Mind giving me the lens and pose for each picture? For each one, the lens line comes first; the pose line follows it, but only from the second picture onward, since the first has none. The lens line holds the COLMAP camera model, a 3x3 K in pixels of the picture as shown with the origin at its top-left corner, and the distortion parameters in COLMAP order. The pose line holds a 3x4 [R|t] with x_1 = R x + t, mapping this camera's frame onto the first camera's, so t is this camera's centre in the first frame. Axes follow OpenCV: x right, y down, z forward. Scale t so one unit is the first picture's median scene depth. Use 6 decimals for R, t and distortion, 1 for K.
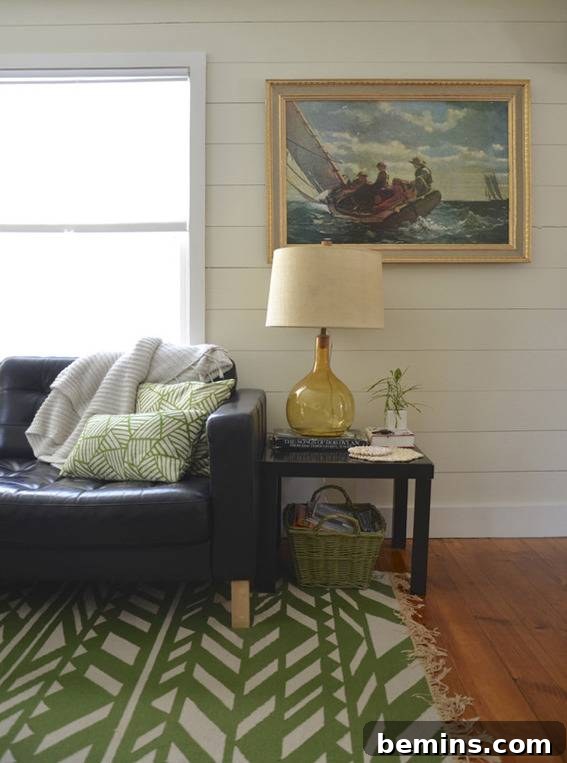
lens RADIAL K [[633.0, 0, 284.6], [0, 633.0, 378.3], [0, 0, 1]] dist [-0.101797, 0.021840]
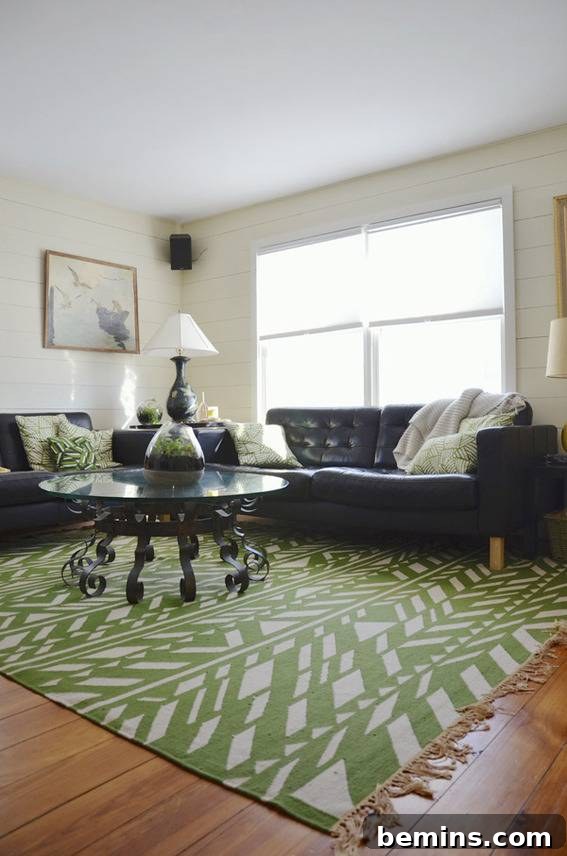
lens RADIAL K [[670.8, 0, 283.8], [0, 670.8, 428.3], [0, 0, 1]] dist [-0.087920, 0.020433]
pose [[0.767201, -0.003046, -0.641399, 0.449067], [-0.037467, 0.998068, -0.049555, 0.121887], [0.640311, 0.062050, 0.765605, -0.463853]]
